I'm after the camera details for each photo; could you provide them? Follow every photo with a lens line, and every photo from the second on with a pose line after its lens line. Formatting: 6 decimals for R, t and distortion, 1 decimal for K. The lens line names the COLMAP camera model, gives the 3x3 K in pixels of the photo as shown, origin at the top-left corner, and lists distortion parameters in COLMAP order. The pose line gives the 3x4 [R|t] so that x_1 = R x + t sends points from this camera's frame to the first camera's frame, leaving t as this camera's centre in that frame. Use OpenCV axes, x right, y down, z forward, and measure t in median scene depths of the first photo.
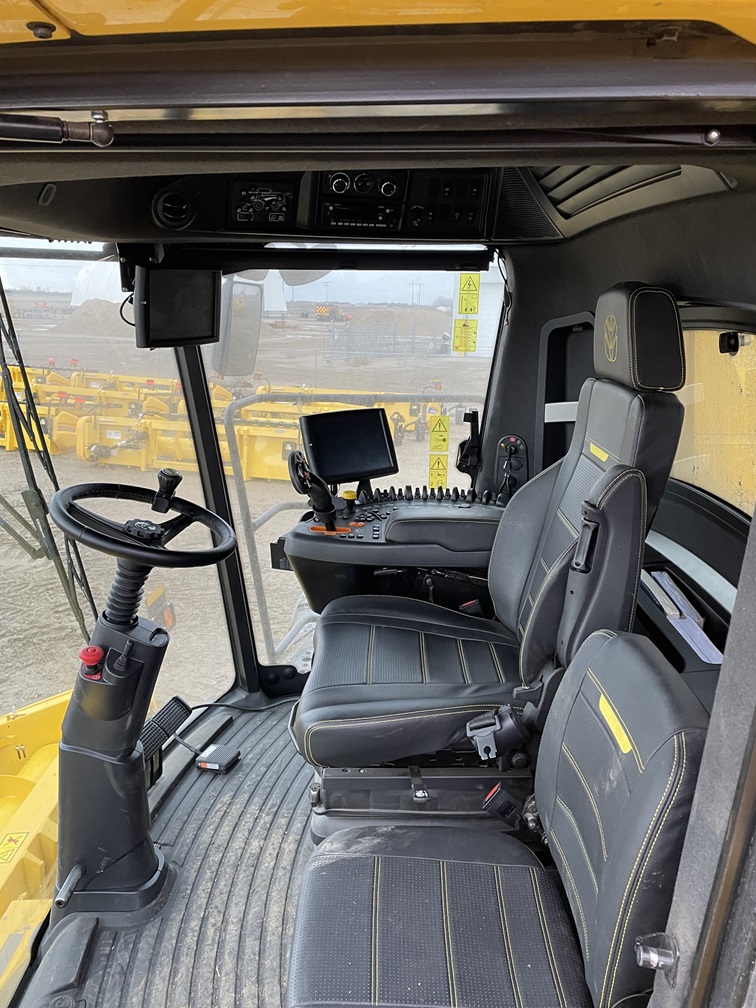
lens RADIAL K [[761.2, 0, 374.5], [0, 761.2, 498.2], [0, 0, 1]] dist [0.093136, -0.135963]
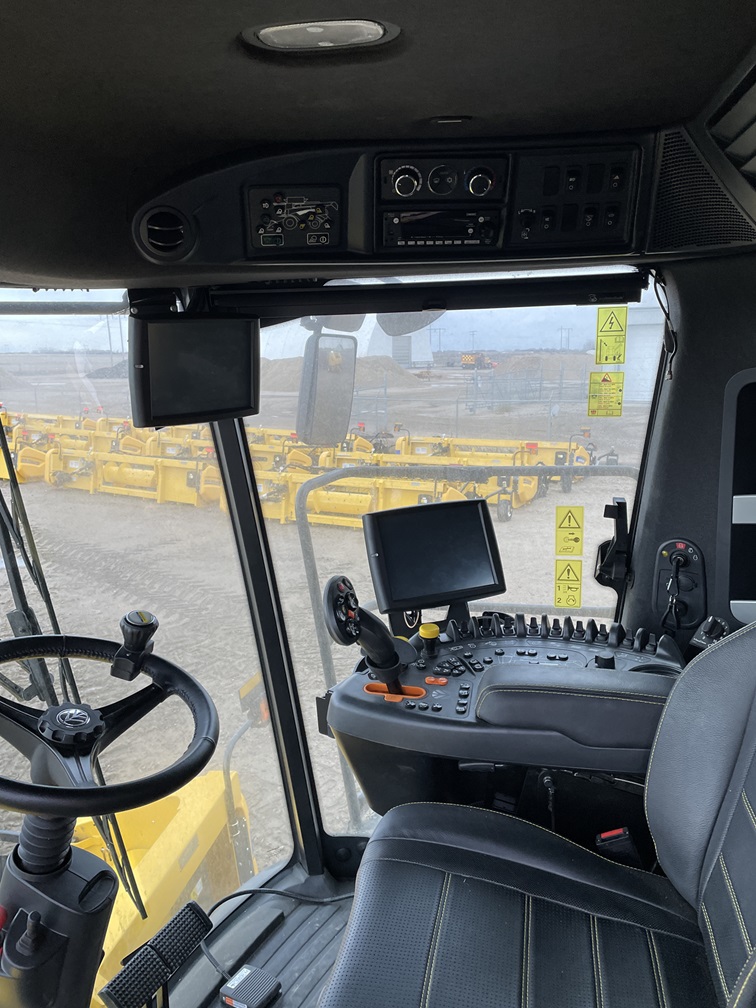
lens RADIAL K [[761.2, 0, 374.5], [0, 761.2, 498.2], [0, 0, 1]] dist [0.093136, -0.135963]
pose [[0.982160, 0.000292, -0.188049, 0.046169], [-0.011808, 0.998121, -0.060118, -0.078629], [0.187678, 0.061266, 0.980318, 0.299137]]
